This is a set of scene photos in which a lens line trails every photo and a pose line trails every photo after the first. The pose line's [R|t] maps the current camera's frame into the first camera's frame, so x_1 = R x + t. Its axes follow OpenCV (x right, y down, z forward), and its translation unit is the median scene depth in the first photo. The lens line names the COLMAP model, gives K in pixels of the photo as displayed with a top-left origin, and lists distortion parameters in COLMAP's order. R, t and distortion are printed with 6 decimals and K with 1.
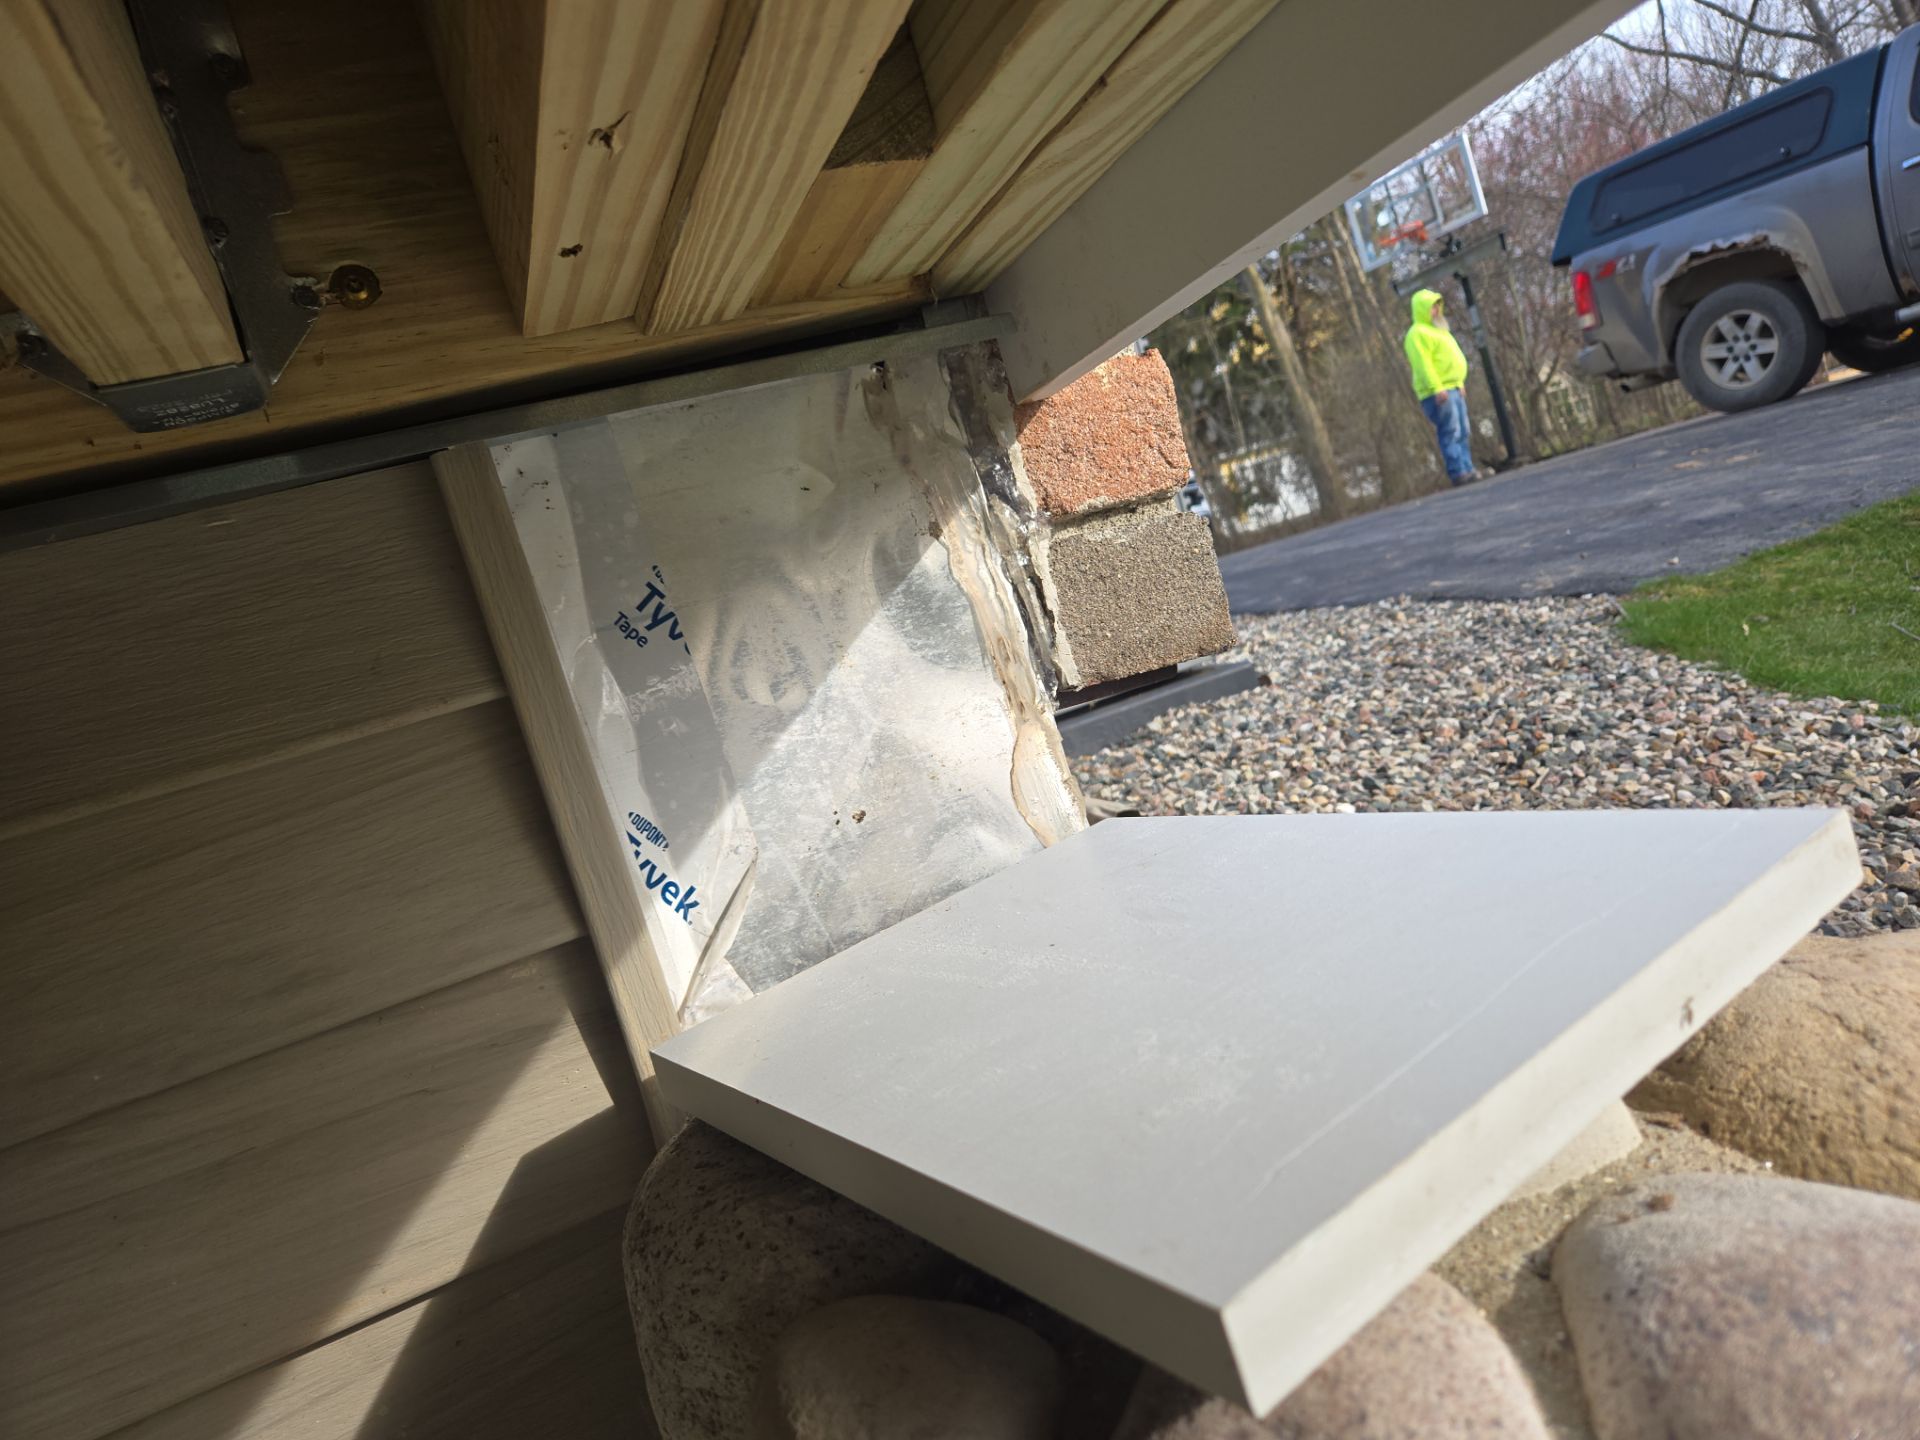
lens RADIAL K [[1303.6, 0, 962.6], [0, 1303.6, 674.4], [0, 0, 1]] dist [0.072802, -0.058632]
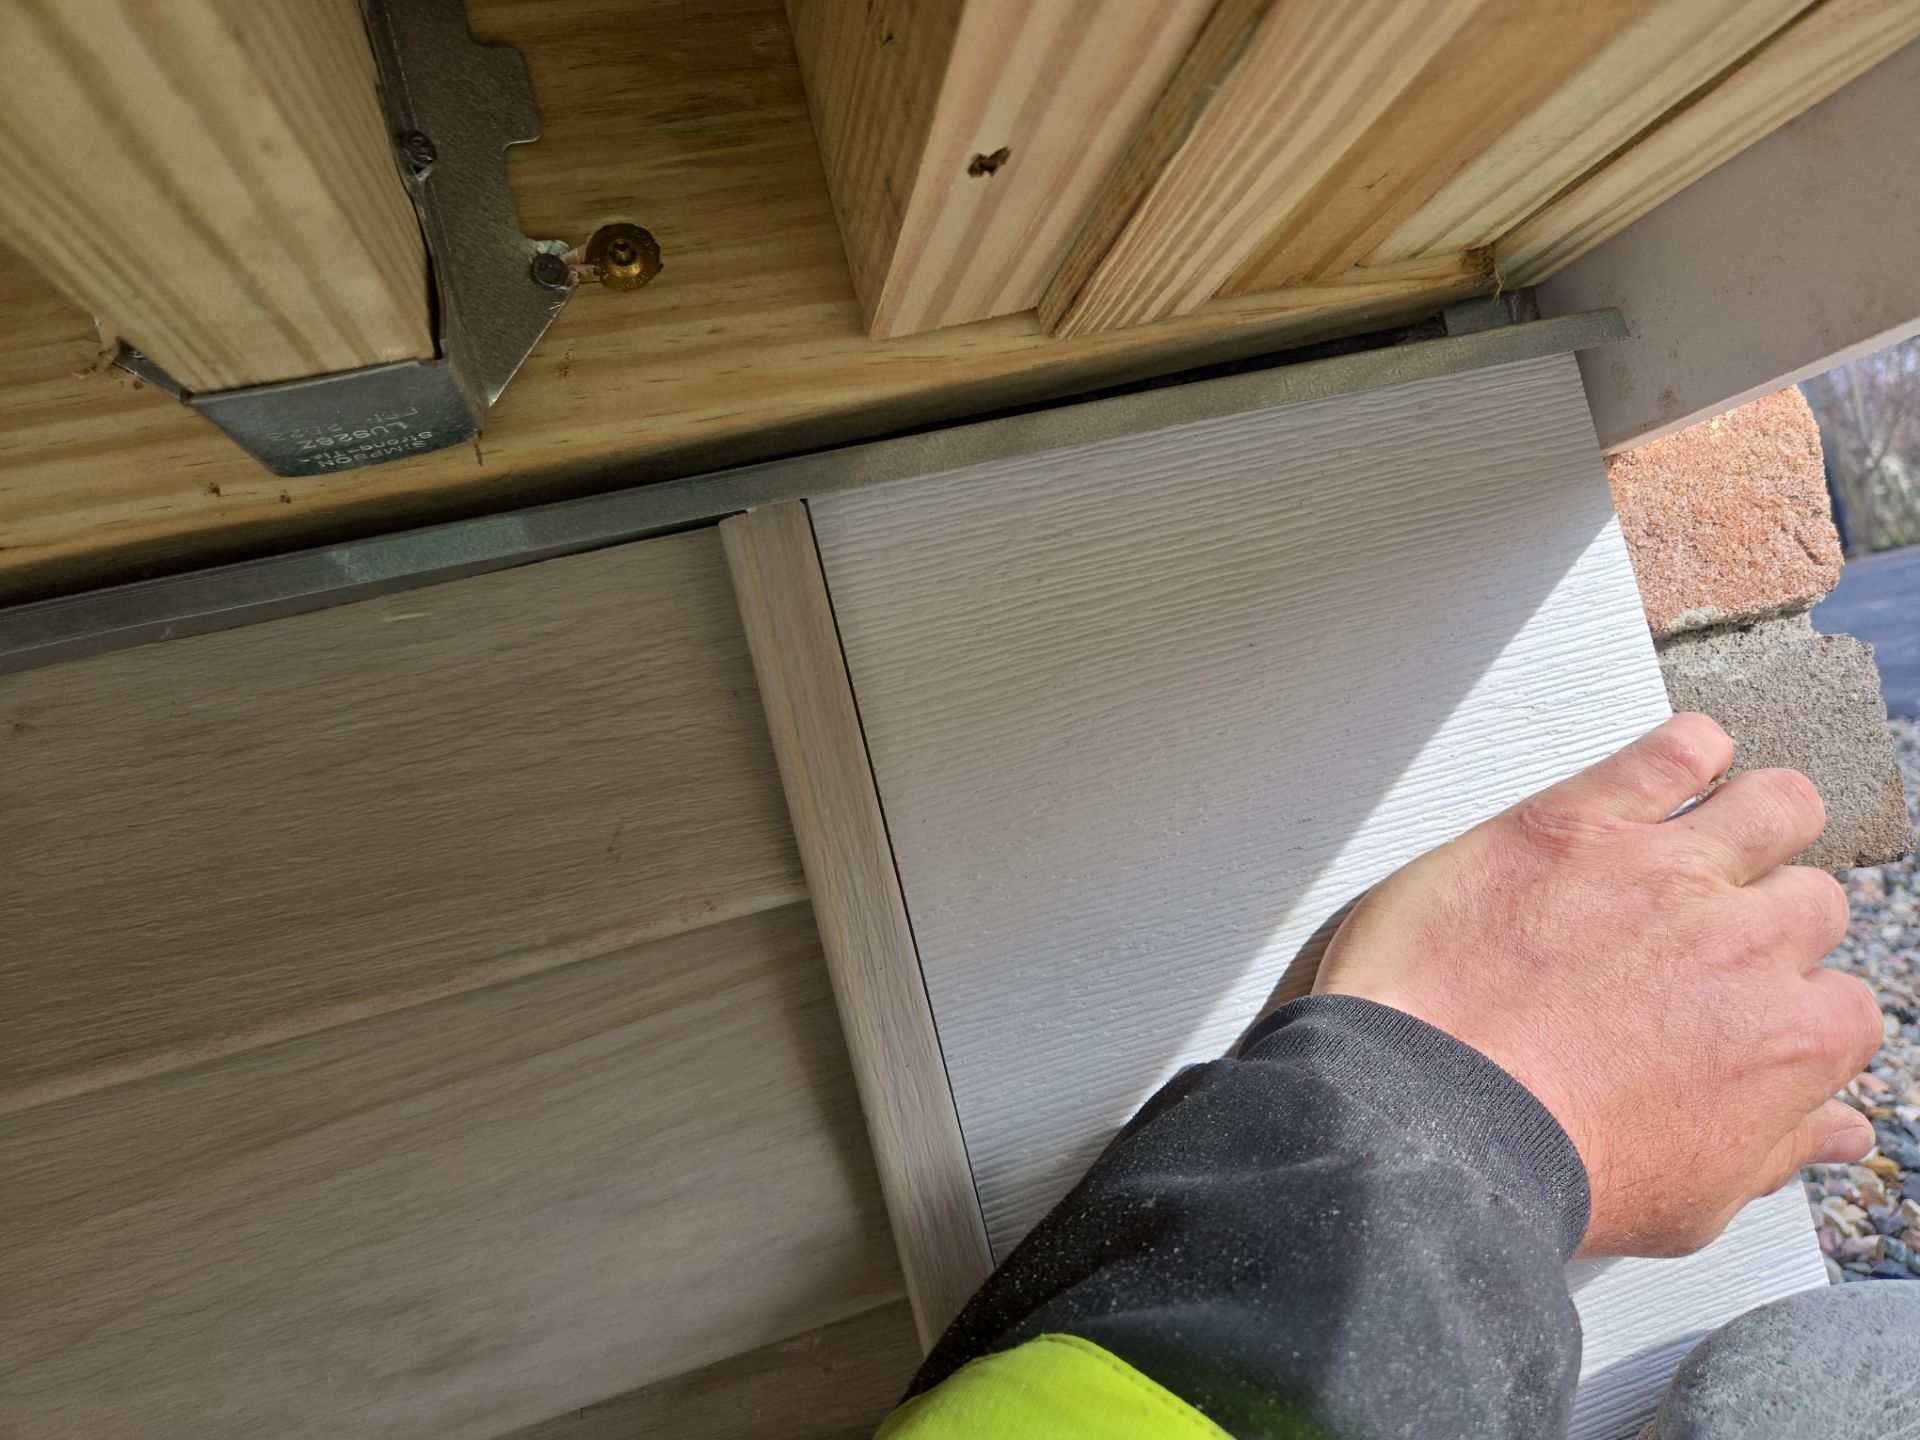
lens RADIAL K [[1303.6, 0, 962.6], [0, 1303.6, 674.4], [0, 0, 1]] dist [0.072802, -0.058632]
pose [[0.983937, 0.045016, -0.172745, -0.176243], [-0.054118, 0.997364, -0.048344, -0.069471], [0.170113, 0.056916, 0.983780, 0.407357]]
